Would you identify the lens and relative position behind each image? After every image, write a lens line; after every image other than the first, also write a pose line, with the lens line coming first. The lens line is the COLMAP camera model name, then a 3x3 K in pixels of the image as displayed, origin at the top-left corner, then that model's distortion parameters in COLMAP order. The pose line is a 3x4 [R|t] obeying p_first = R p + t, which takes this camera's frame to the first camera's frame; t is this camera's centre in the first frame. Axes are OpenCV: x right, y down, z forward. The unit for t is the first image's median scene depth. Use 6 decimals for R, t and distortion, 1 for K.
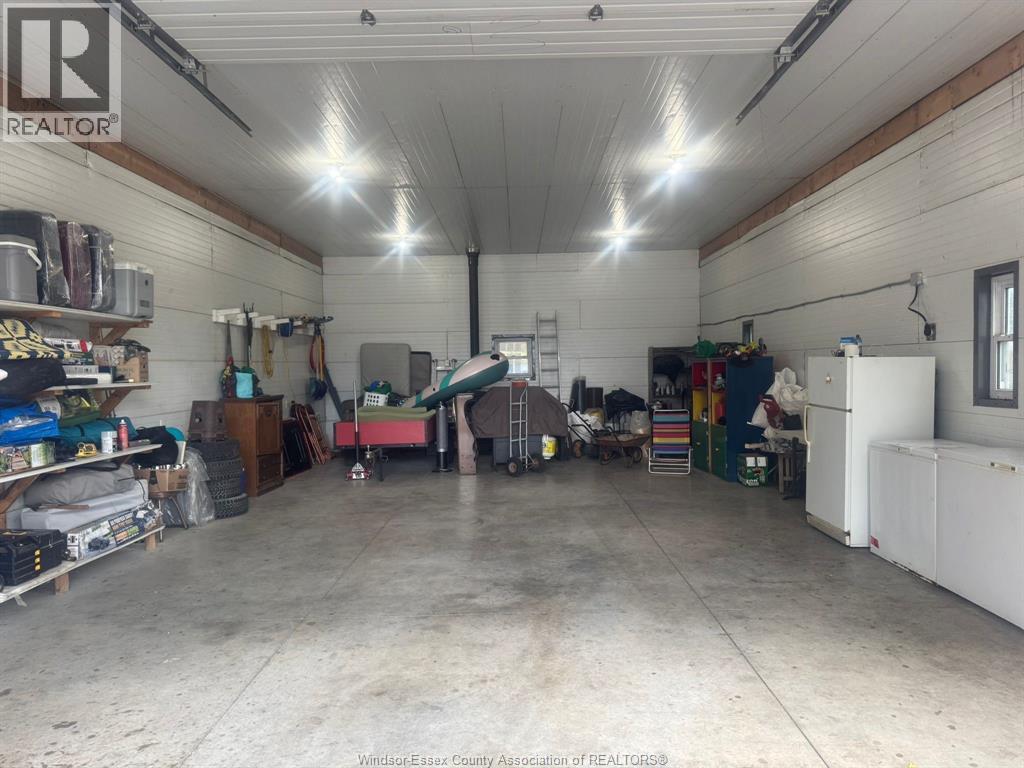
lens RADIAL K [[716.9, 0, 512.0], [0, 716.9, 384.0], [0, 0, 1]] dist [0.085794, -0.134129]
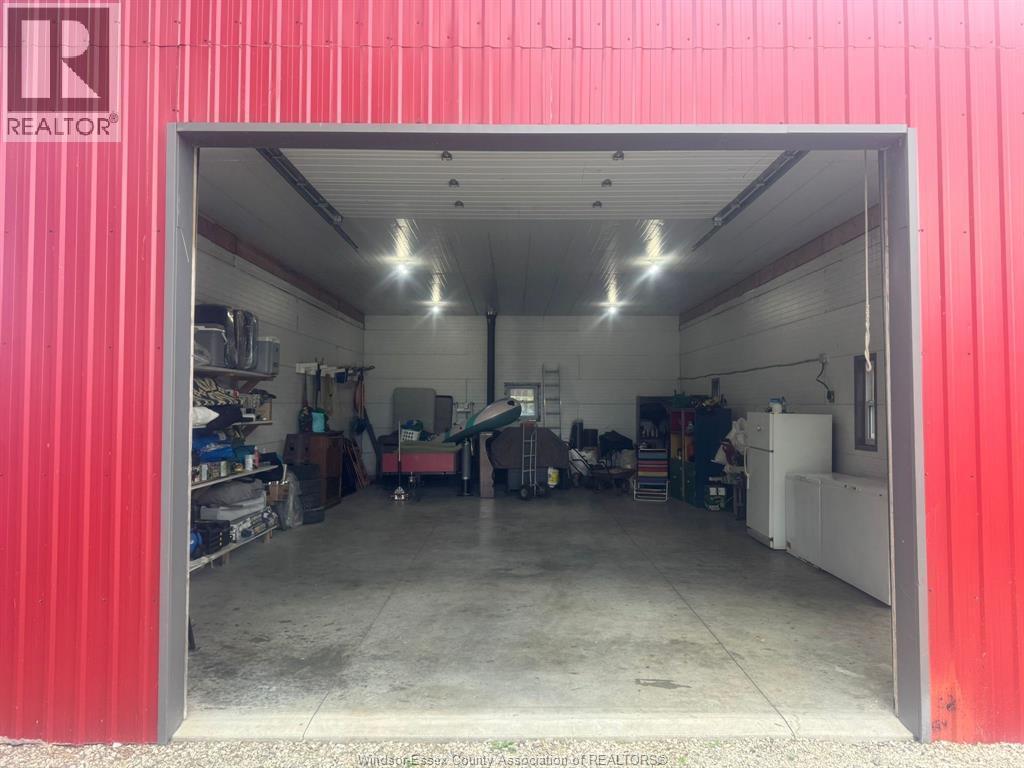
lens RADIAL K [[716.9, 0, 512.0], [0, 716.9, 384.0], [0, 0, 1]] dist [0.085794, -0.134129]
pose [[0.999741, 0.021606, 0.007208, -0.037003], [-0.021190, 0.998343, -0.053505, -0.005195], [-0.008352, 0.053338, 0.998542, -0.276790]]
